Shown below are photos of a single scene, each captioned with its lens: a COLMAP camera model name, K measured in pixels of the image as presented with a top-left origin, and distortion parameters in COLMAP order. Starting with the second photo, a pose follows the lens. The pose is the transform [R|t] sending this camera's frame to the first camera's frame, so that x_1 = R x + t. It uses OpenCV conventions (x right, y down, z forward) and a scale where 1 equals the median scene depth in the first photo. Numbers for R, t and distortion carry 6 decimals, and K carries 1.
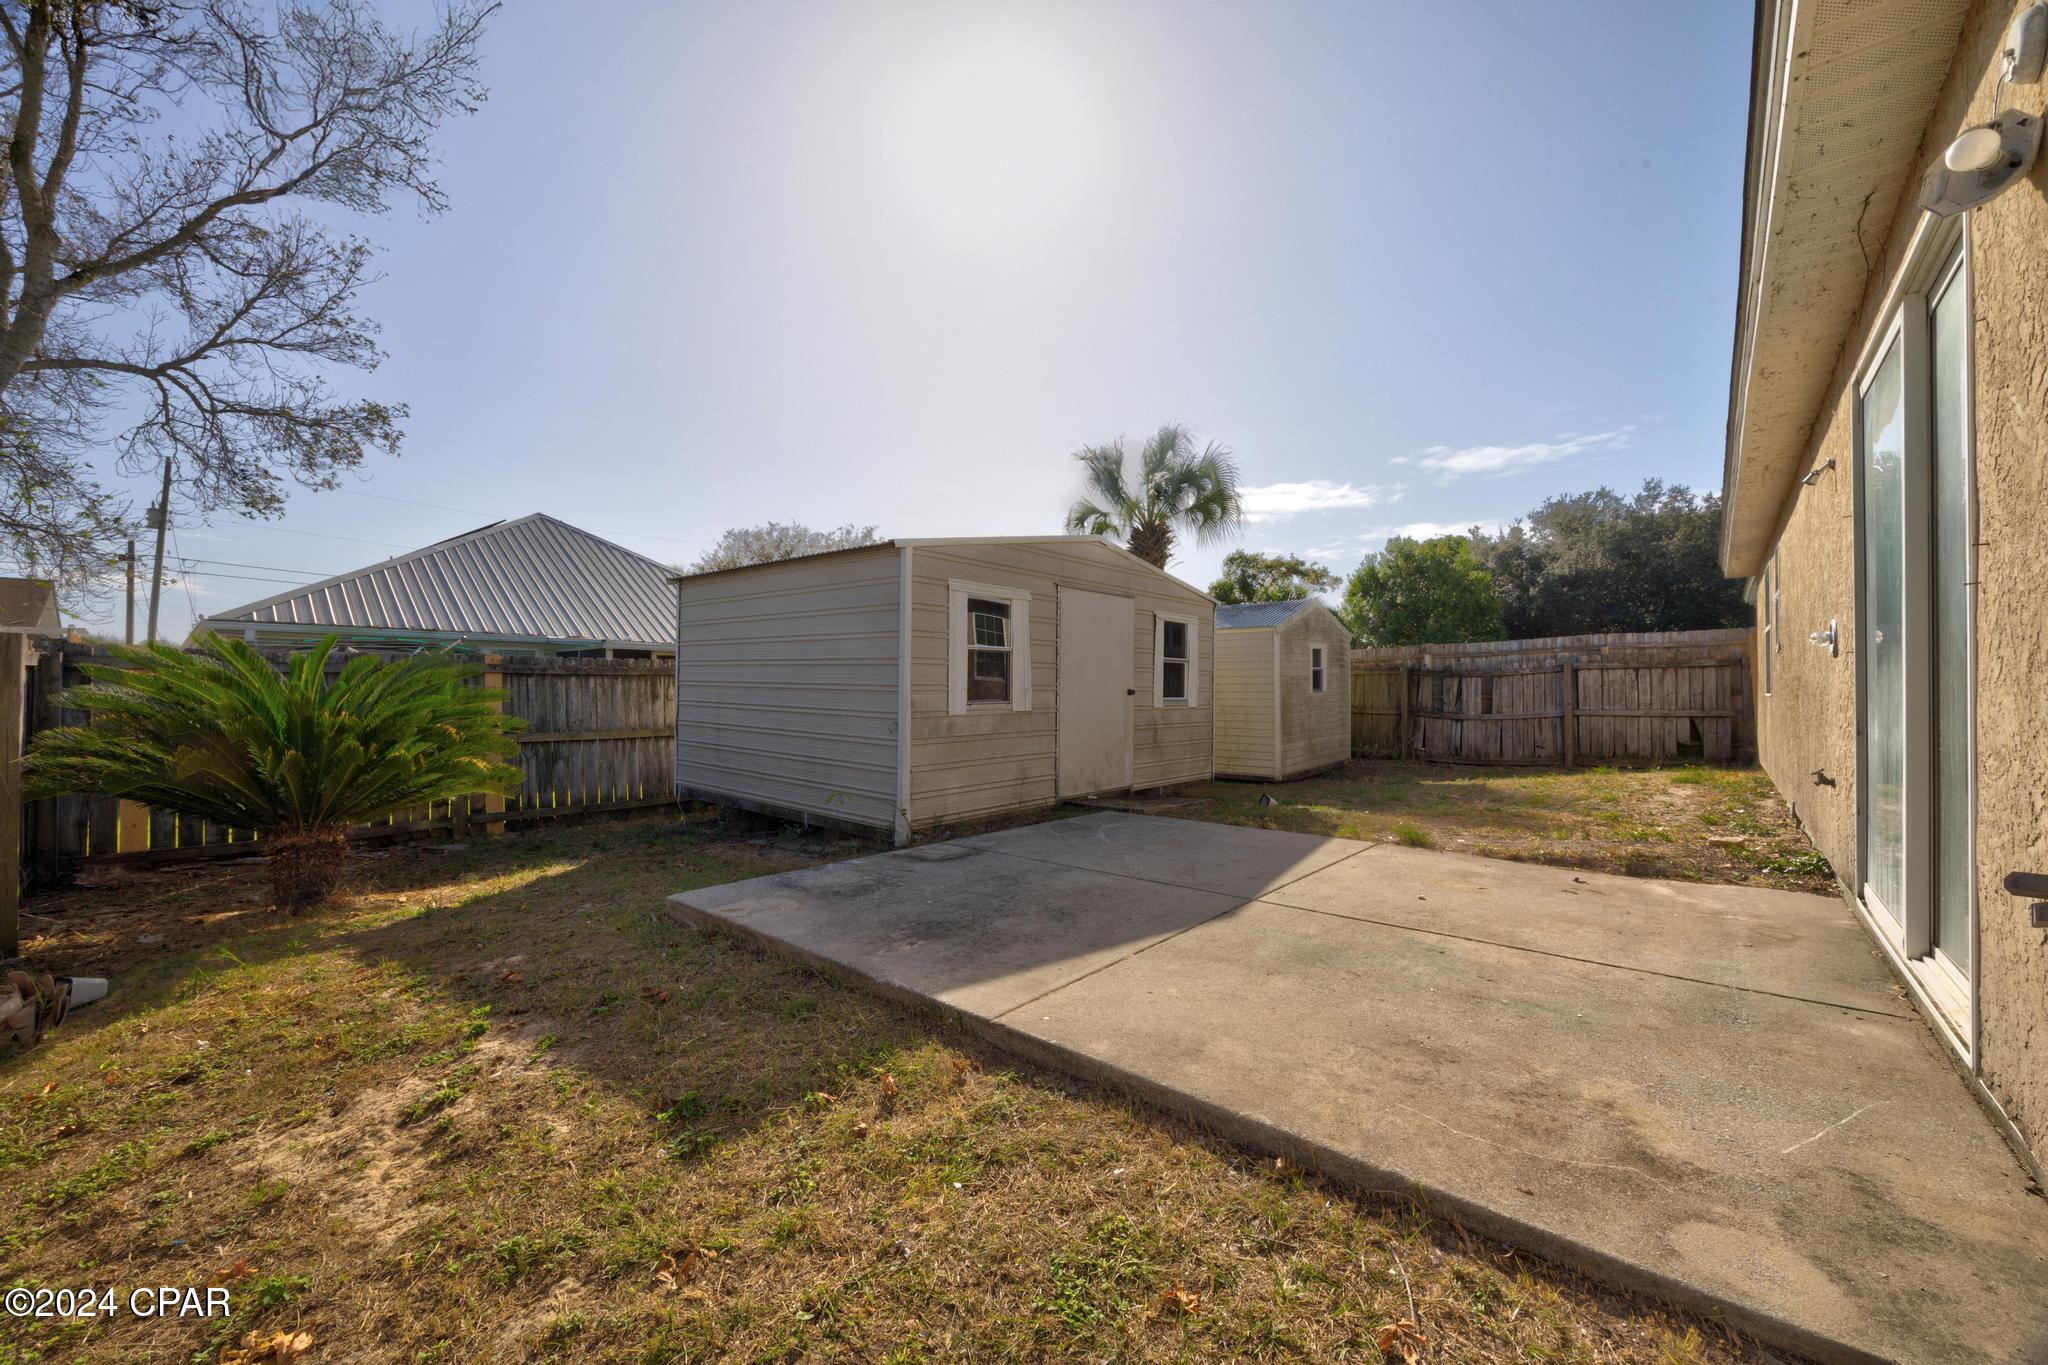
lens RADIAL K [[774.3, 0, 1032.2], [0, 774.3, 680.7], [0, 0, 1]] dist [0.000573, 0.000487]
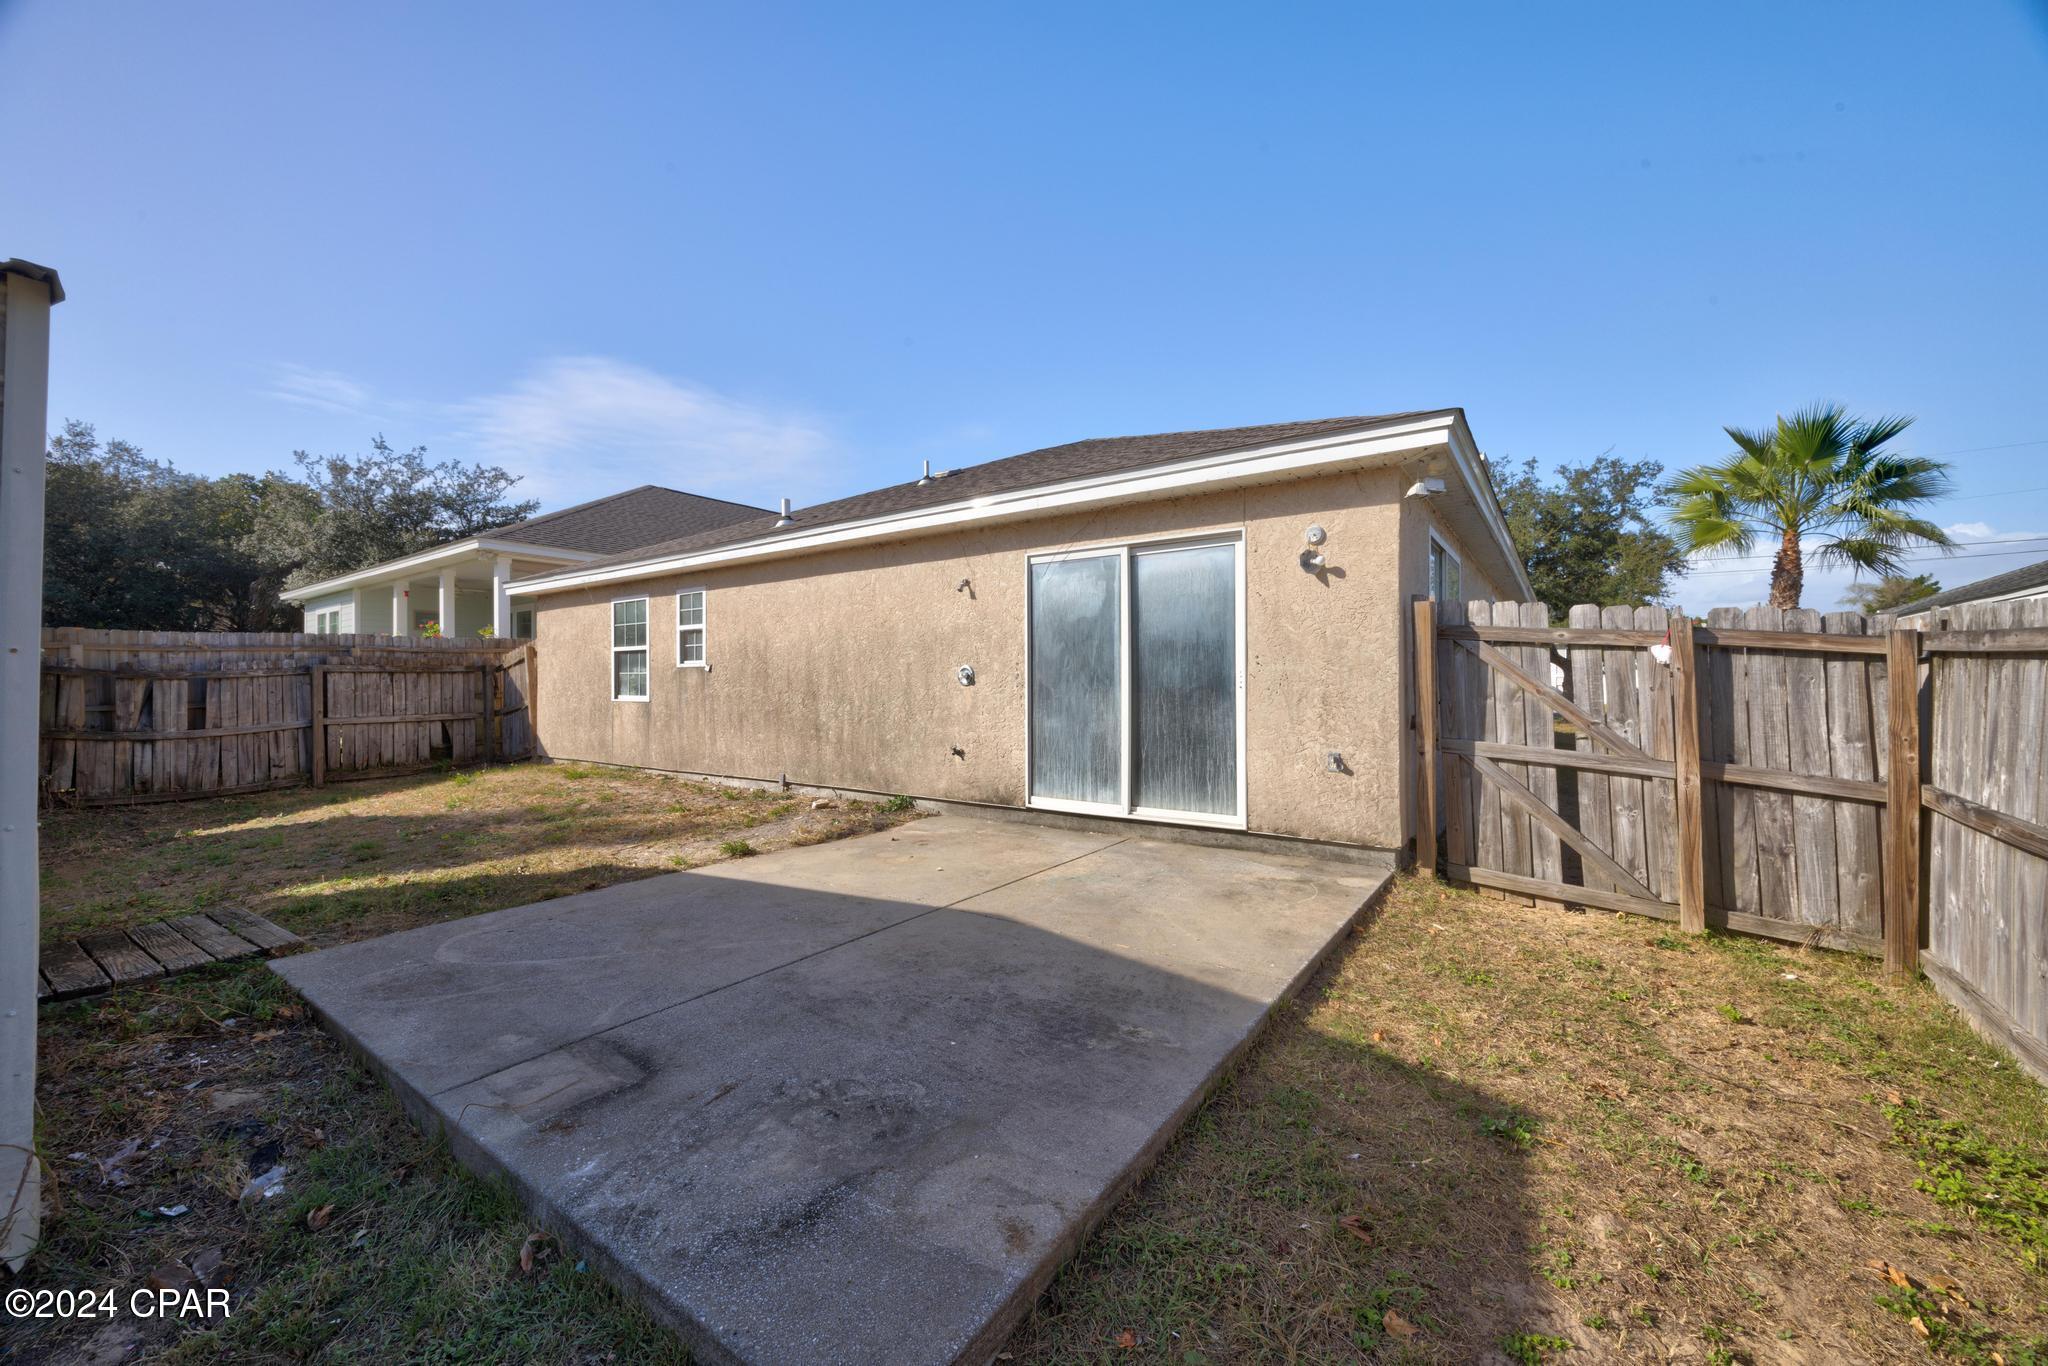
lens RADIAL K [[774.3, 0, 1031.3], [0, 774.3, 679.9], [0, 0, 1]] dist [0.000573, 0.000487]
pose [[-0.109906, 0.004284, 0.993933, -0.254807], [-0.011556, 0.999918, -0.005587, -0.010559], [-0.993875, -0.012100, -0.109847, 0.311509]]
